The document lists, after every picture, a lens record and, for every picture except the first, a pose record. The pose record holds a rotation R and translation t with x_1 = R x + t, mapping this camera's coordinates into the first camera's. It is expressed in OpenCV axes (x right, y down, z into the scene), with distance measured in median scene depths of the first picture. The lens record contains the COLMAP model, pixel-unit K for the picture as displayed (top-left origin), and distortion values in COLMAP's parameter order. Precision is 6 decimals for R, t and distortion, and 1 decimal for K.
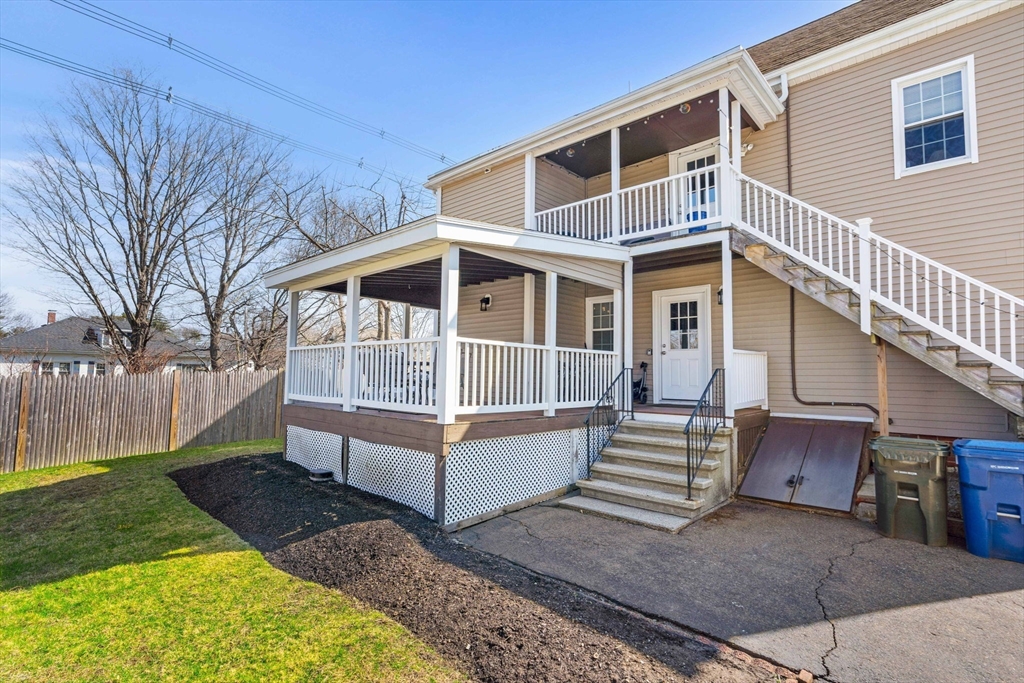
lens RADIAL K [[475.0, 0, 514.9], [0, 475.0, 340.1], [0, 0, 1]] dist [-0.000257, 0.000592]
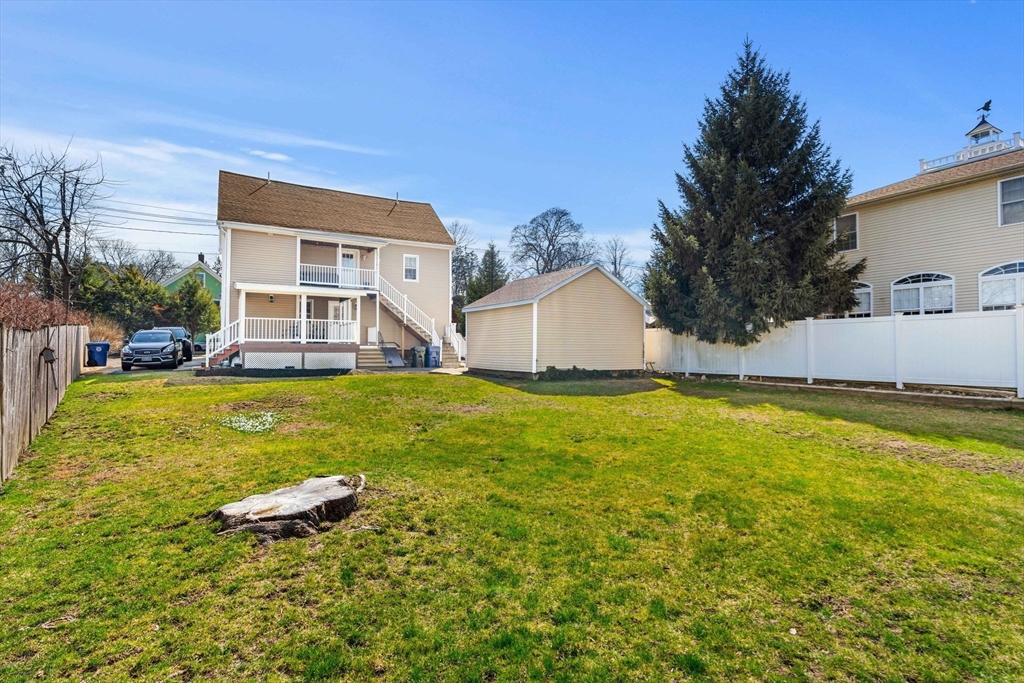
lens RADIAL K [[475.0, 0, 514.9], [0, 475.0, 340.1], [0, 0, 1]] dist [-0.000257, 0.000592]
pose [[0.363392, 0.005888, 0.931618, -2.429518], [-0.070309, 0.997302, 0.021122, -0.023419], [-0.928979, -0.073177, 0.362826, -1.240007]]
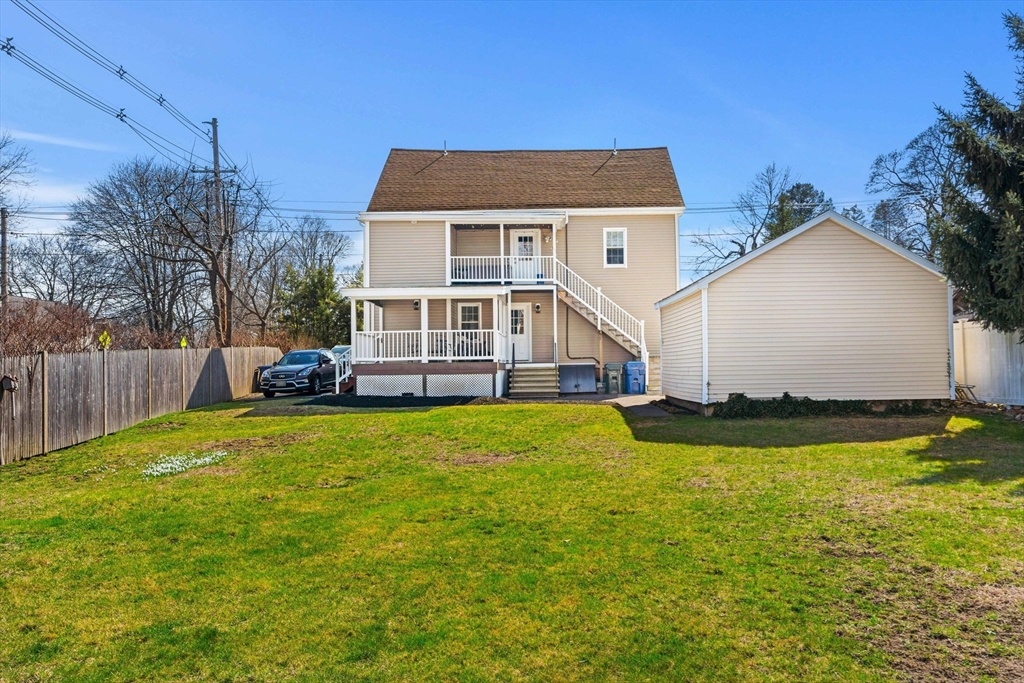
lens RADIAL K [[702.3, 0, 515.7], [0, 702.3, 358.5], [0, 0, 1]] dist [0.001569, 0.000594]
pose [[0.759287, -0.014329, 0.650598, -2.079832], [-0.026594, 0.998239, 0.053021, -0.047124], [-0.650213, -0.057560, 0.757569, -1.622887]]
